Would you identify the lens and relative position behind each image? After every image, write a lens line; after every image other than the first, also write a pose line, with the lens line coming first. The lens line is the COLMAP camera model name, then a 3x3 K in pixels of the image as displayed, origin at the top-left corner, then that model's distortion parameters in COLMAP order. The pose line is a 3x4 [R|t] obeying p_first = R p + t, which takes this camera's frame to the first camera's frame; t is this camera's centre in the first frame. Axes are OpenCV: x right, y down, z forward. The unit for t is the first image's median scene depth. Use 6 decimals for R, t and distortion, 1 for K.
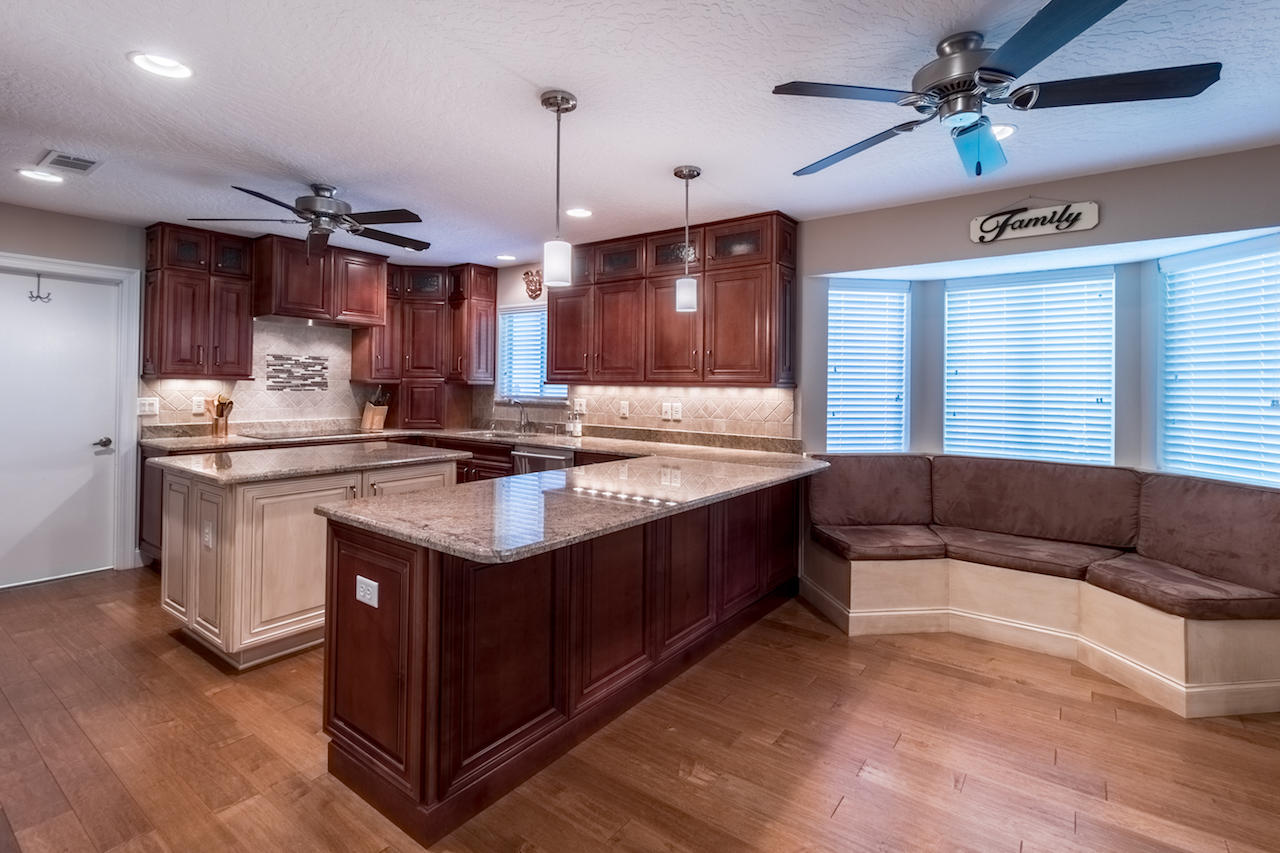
lens RADIAL K [[619.4, 0, 639.8], [0, 619.4, 415.2], [0, 0, 1]] dist [-0.000994, -0.000011]
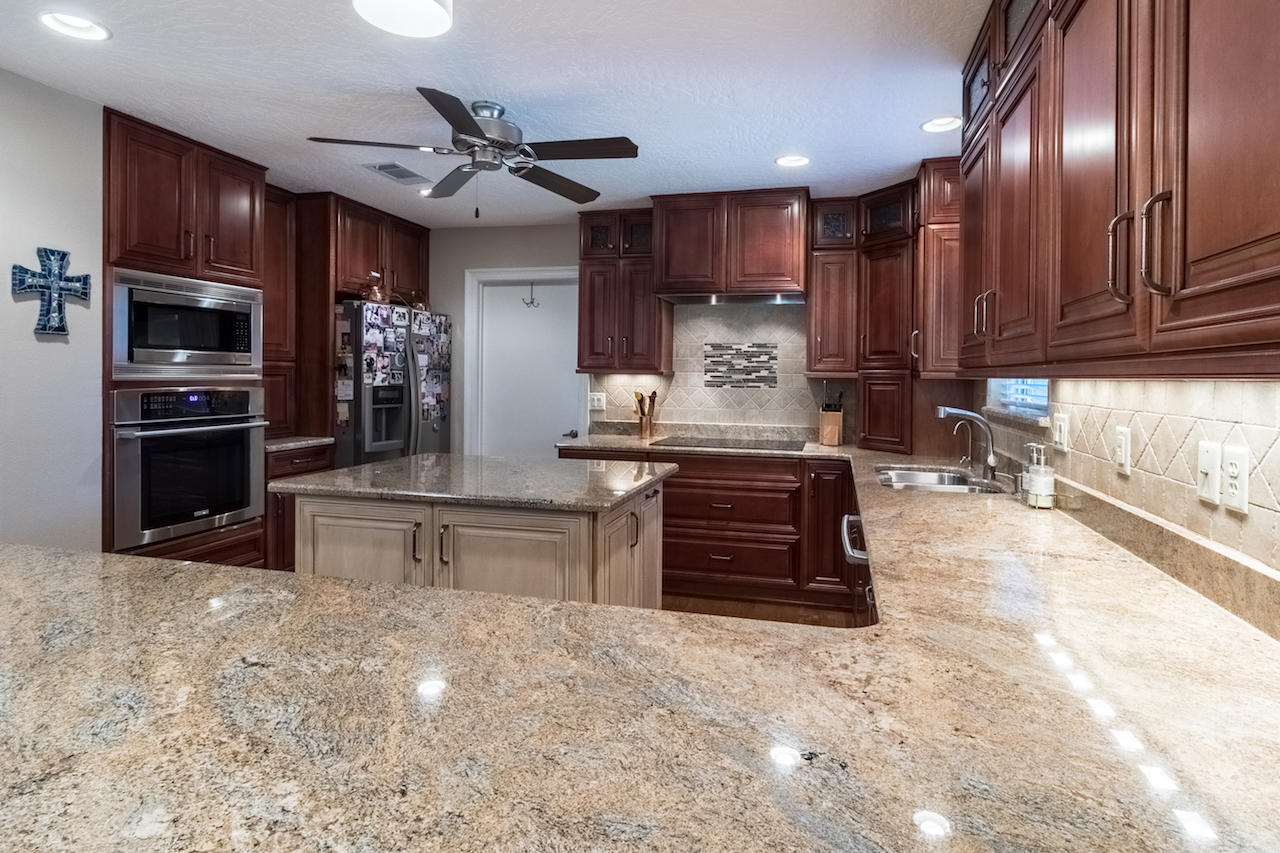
lens RADIAL K [[649.9, 0, 784.7], [0, 649.9, 388.4], [0, 0, 1]] dist [-0.009620, -0.001147]
pose [[0.378361, 0.006238, -0.925637, 0.249464], [-0.049908, 0.998660, -0.013670, -0.031572], [0.924312, 0.051369, 0.378166, 0.775504]]
